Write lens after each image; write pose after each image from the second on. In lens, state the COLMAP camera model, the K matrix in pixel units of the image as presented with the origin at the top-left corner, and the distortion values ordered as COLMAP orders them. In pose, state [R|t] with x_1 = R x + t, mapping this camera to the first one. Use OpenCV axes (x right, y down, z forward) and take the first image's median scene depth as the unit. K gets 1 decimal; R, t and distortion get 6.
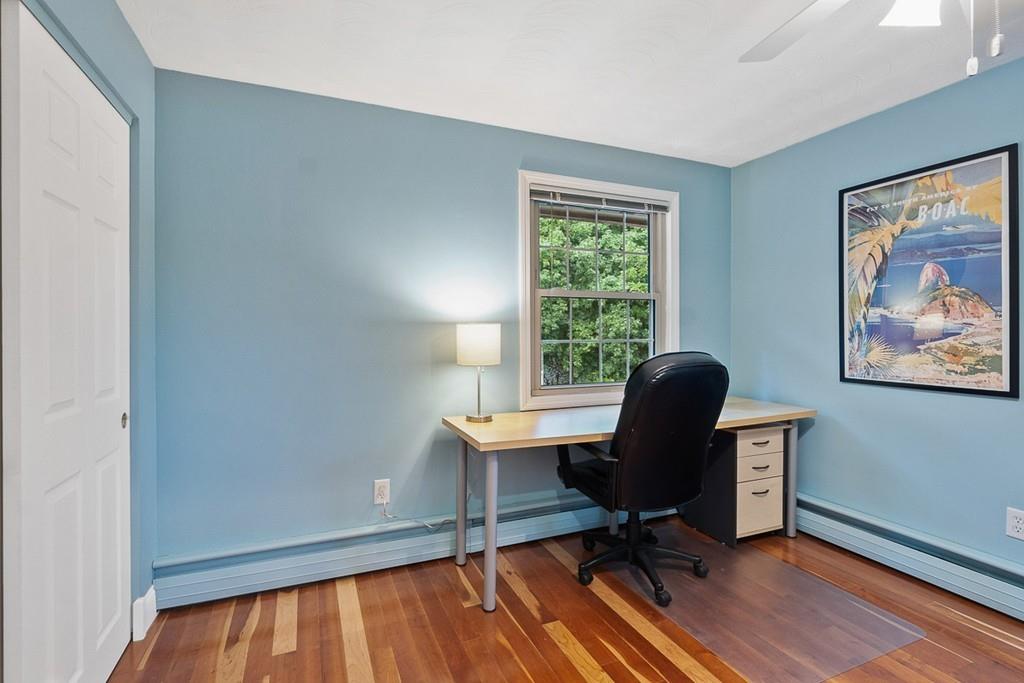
lens RADIAL K [[490.8, 0, 505.2], [0, 490.8, 328.1], [0, 0, 1]] dist [0.000259, 0.000538]
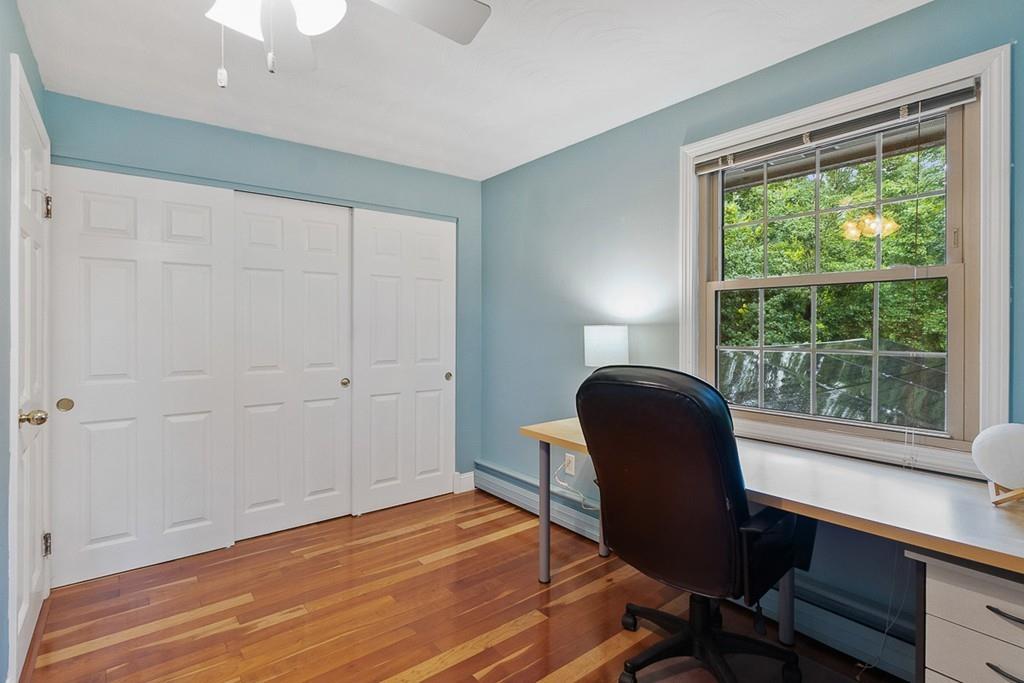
lens RADIAL K [[490.8, 0, 505.2], [0, 490.8, 328.1], [0, 0, 1]] dist [0.000259, 0.000538]
pose [[0.266703, 0.005173, -0.963765, 0.892345], [0.000390, 0.999985, 0.005476, -0.009630], [0.963779, -0.001836, 0.266697, 0.538382]]
